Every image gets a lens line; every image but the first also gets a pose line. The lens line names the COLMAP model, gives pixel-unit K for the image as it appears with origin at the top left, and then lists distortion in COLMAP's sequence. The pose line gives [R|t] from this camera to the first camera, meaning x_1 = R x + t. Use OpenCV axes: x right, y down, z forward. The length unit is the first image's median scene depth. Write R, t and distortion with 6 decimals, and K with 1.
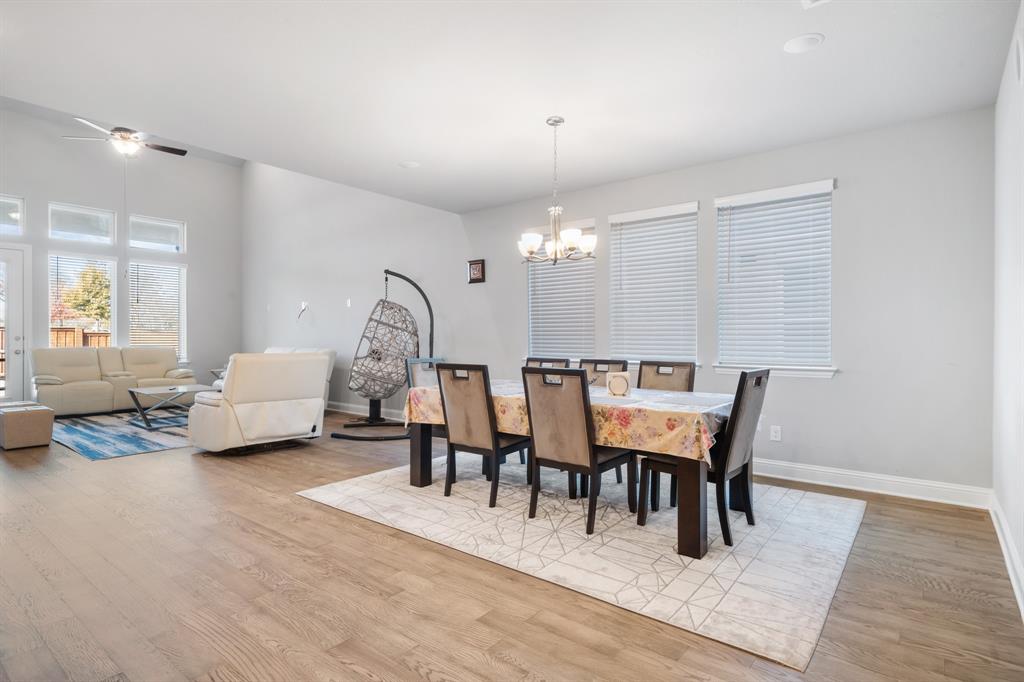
lens RADIAL K [[532.4, 0, 512.0], [0, 532.4, 341.0], [0, 0, 1]] dist [0.001125, 0.000439]
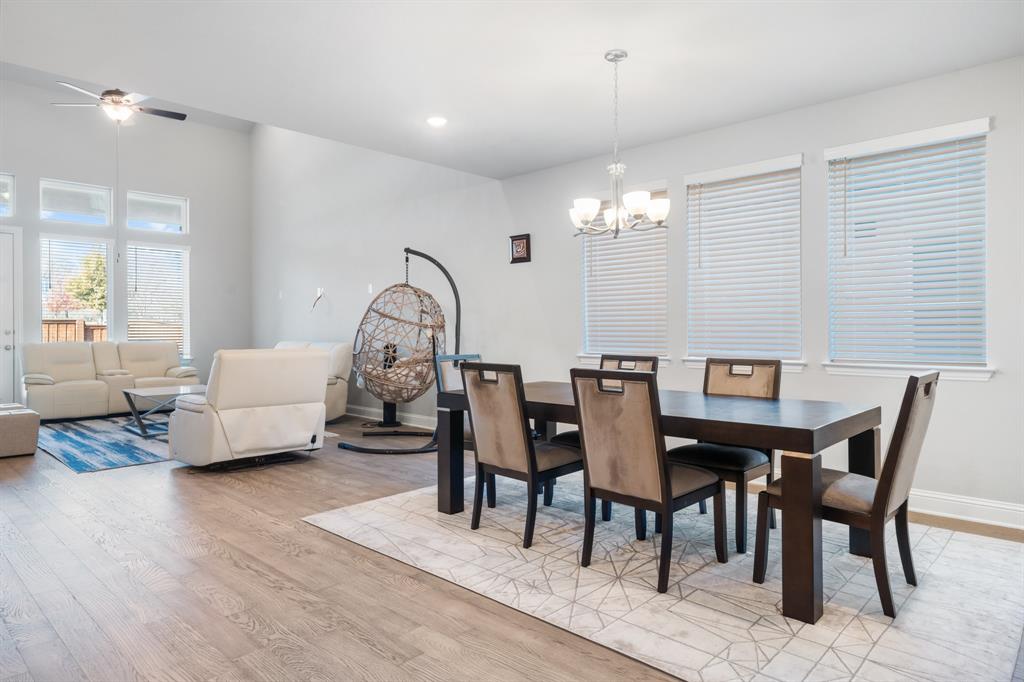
lens RADIAL K [[629.9, 0, 506.8], [0, 629.9, 329.6], [0, 0, 1]] dist [0.003264, 0.000071]
pose [[0.995611, -0.004606, -0.093472, 0.005035], [0.004208, 0.999981, -0.004454, -0.002306], [0.093491, 0.004041, 0.995612, 0.048565]]
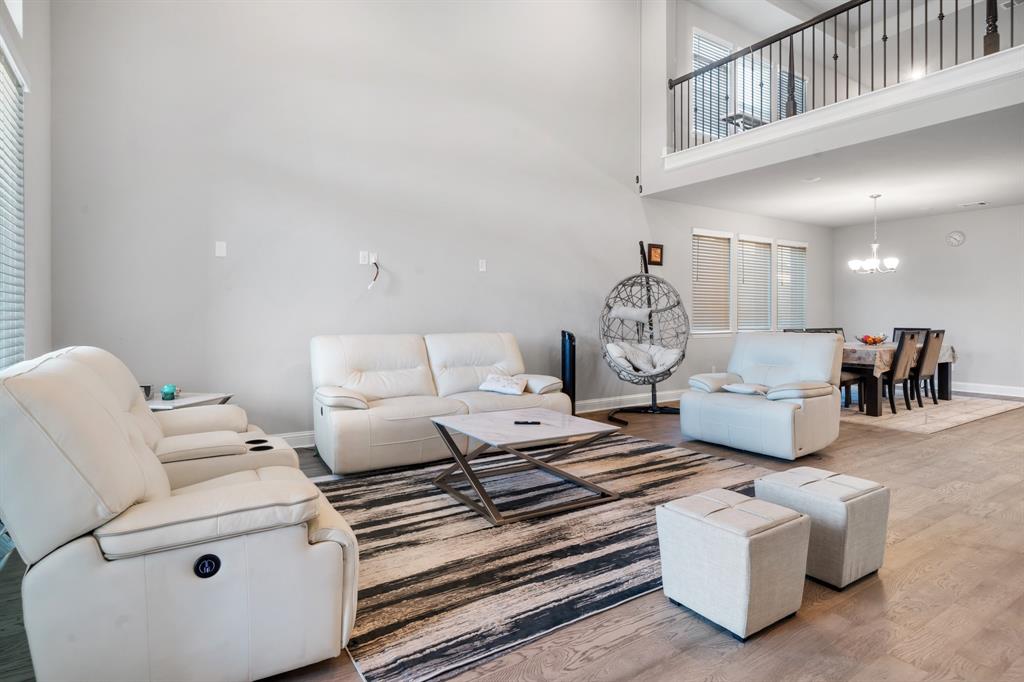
lens RADIAL K [[541.7, 0, 508.0], [0, 541.7, 329.3], [0, 0, 1]] dist [0.002947, 0.000262]
pose [[0.315634, -0.013490, 0.948785, -1.909584], [0.011236, 0.999882, 0.010478, 0.003763], [-0.948815, 0.007354, 0.315748, 1.518197]]
